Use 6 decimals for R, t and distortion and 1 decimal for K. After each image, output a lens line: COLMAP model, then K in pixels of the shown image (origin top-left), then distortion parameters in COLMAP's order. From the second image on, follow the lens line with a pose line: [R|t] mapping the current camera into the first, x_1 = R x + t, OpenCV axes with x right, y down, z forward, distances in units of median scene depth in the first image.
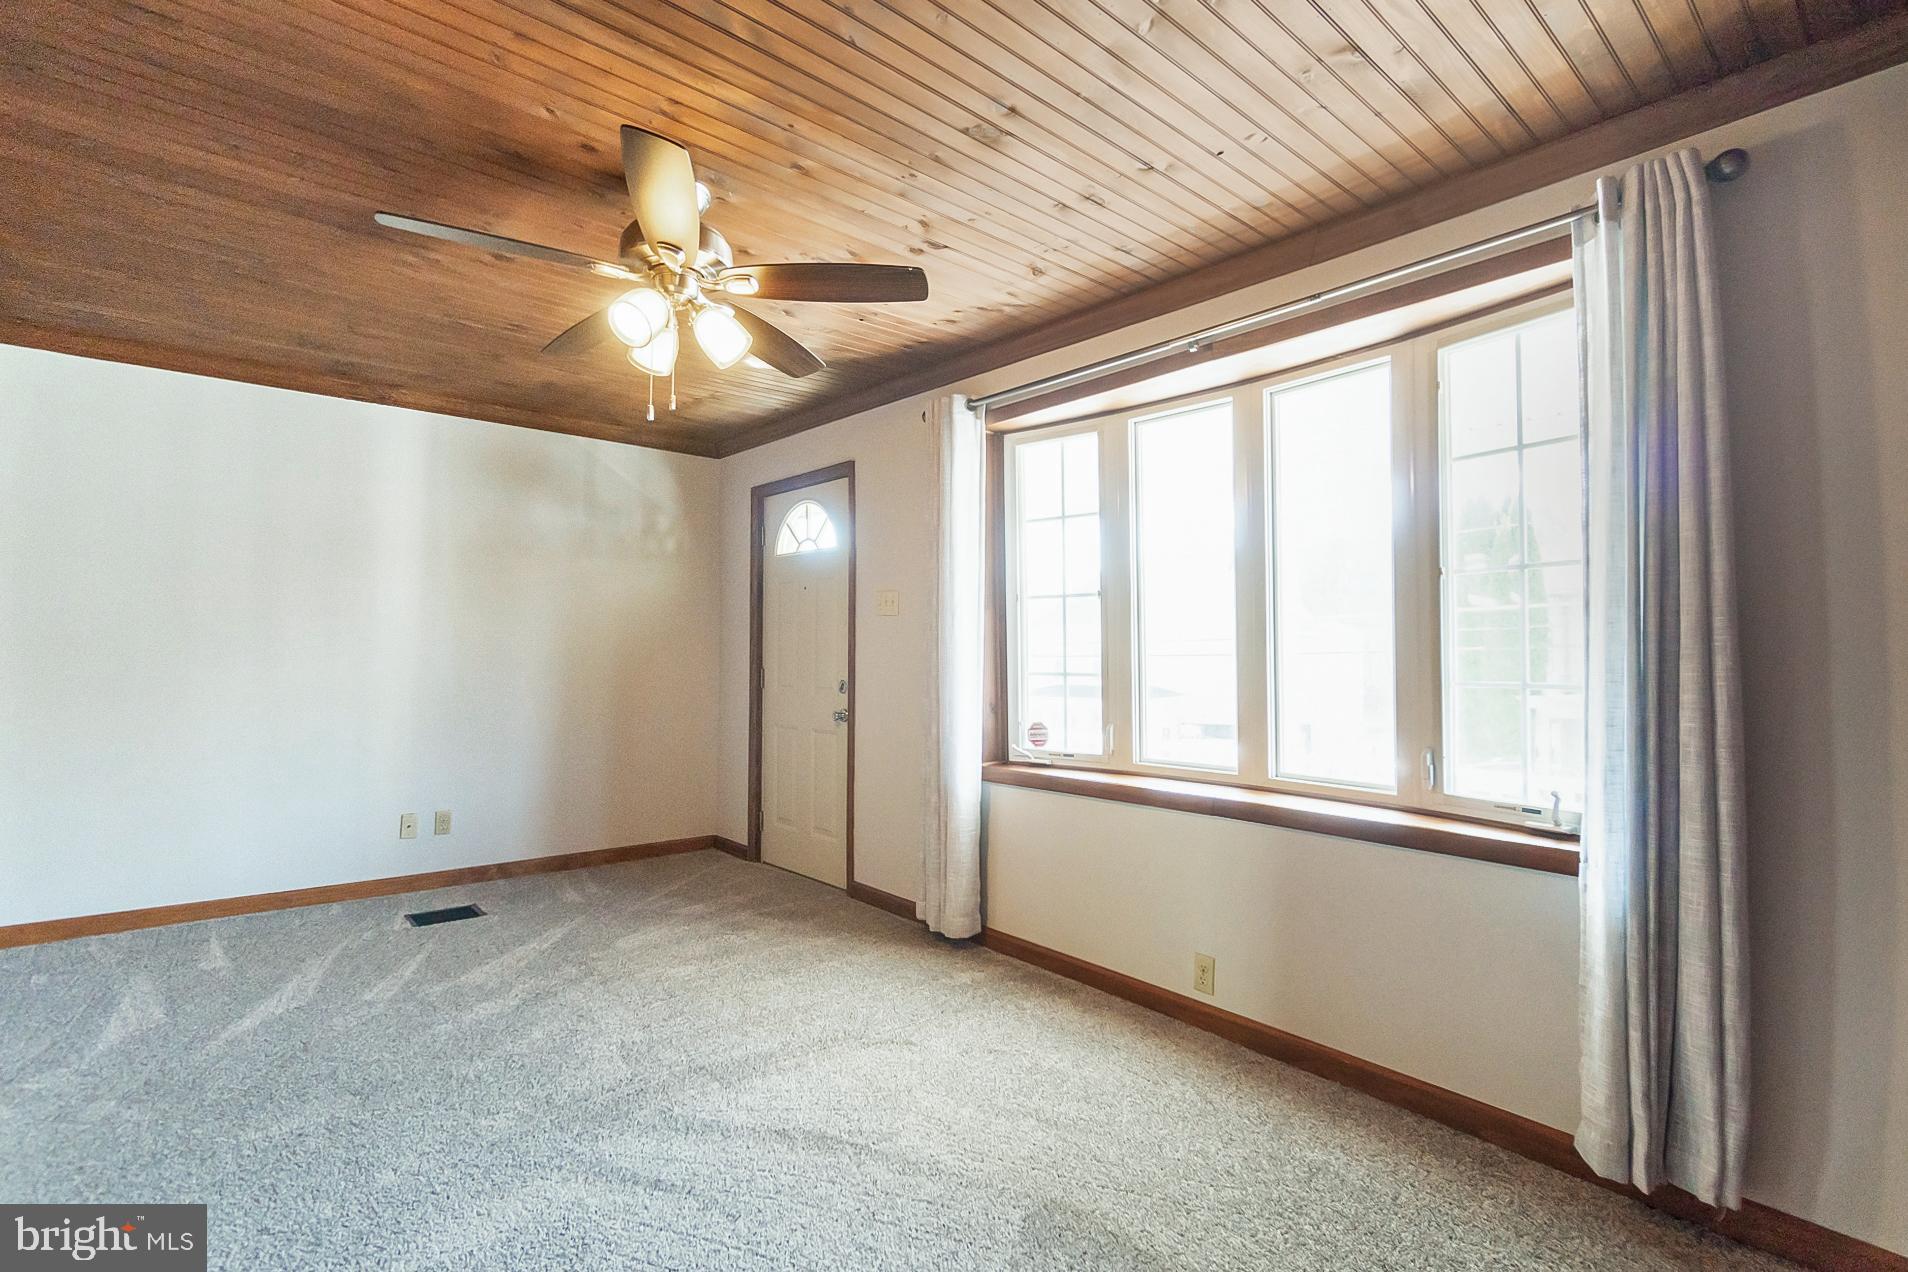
lens RADIAL K [[868.5, 0, 941.0], [0, 868.5, 640.6], [0, 0, 1]] dist [-0.000973, 0.000206]
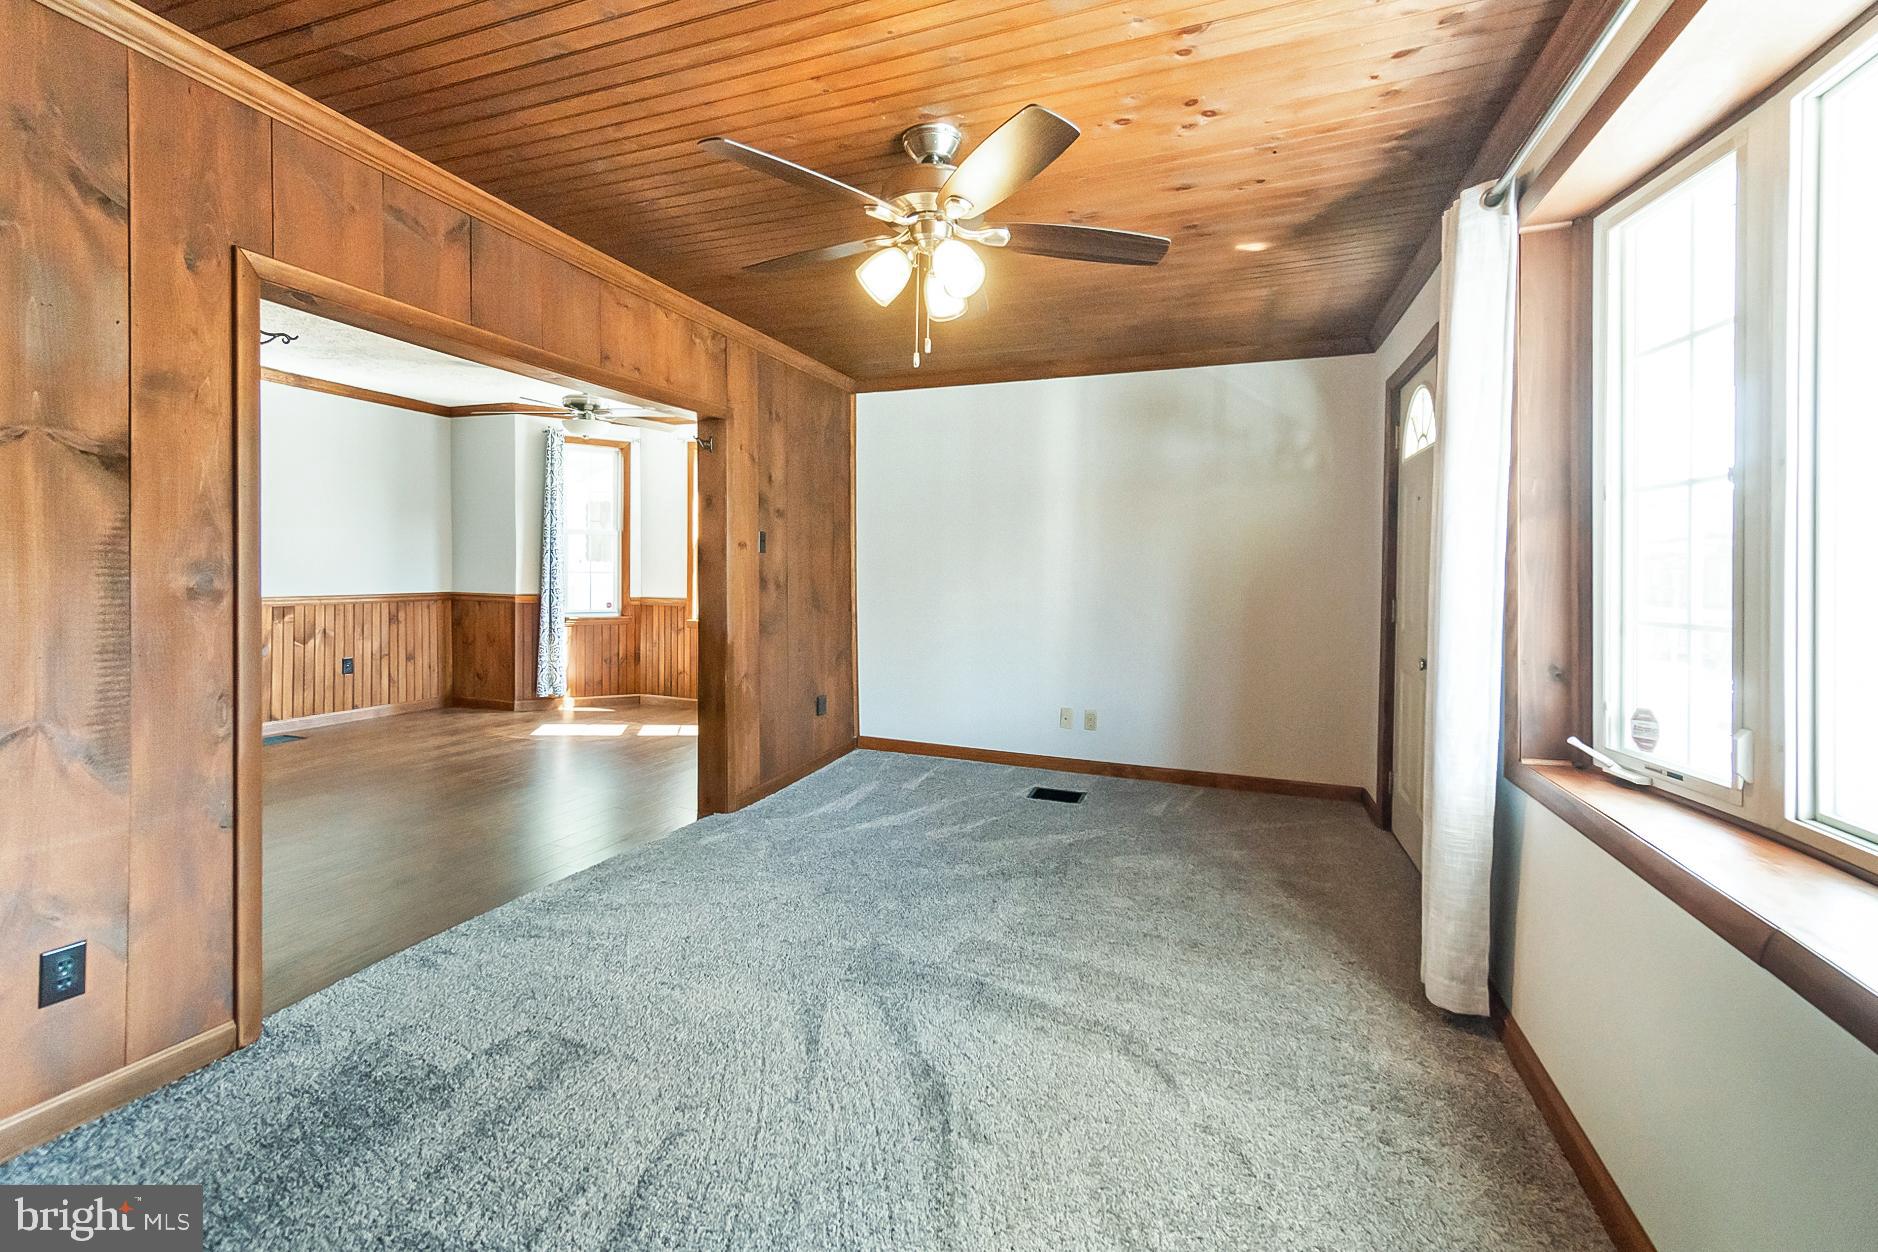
lens RADIAL K [[815.4, 0, 933.4], [0, 815.4, 590.5], [0, 0, 1]] dist [0.012801, -0.000009]
pose [[0.474706, 0.020998, -0.879894, 0.374075], [0.007618, 0.999580, 0.027964, -0.001963], [0.880111, -0.019977, 0.474347, 0.342642]]
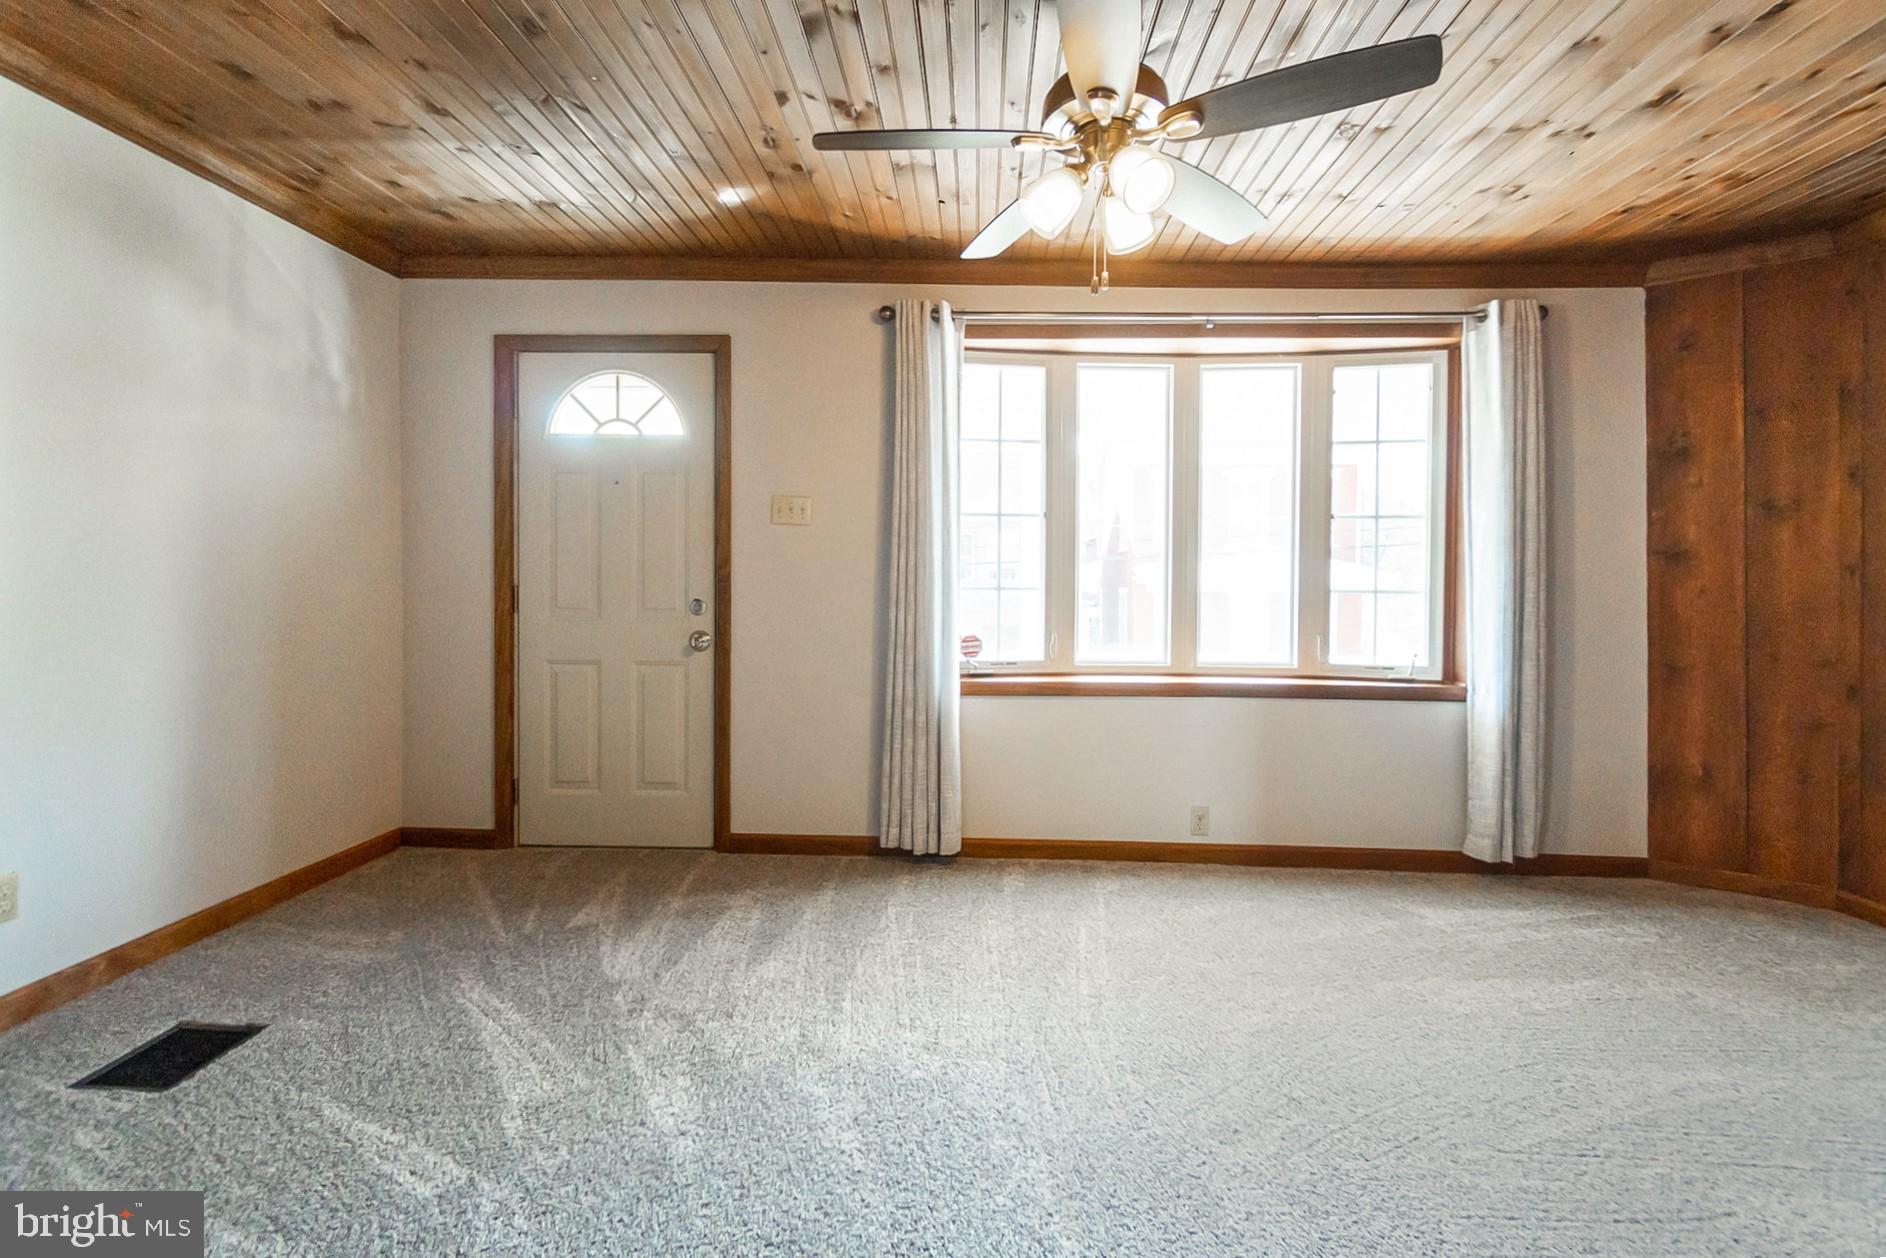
lens RADIAL K [[861.1, 0, 930.7], [0, 861.1, 590.5], [0, 0, 1]] dist [-0.001033, -0.000344]
pose [[0.682117, -0.012065, 0.731143, -0.692978], [-0.018243, 0.999272, 0.033510, 0.007198], [-0.731015, -0.036196, 0.681401, 0.341093]]
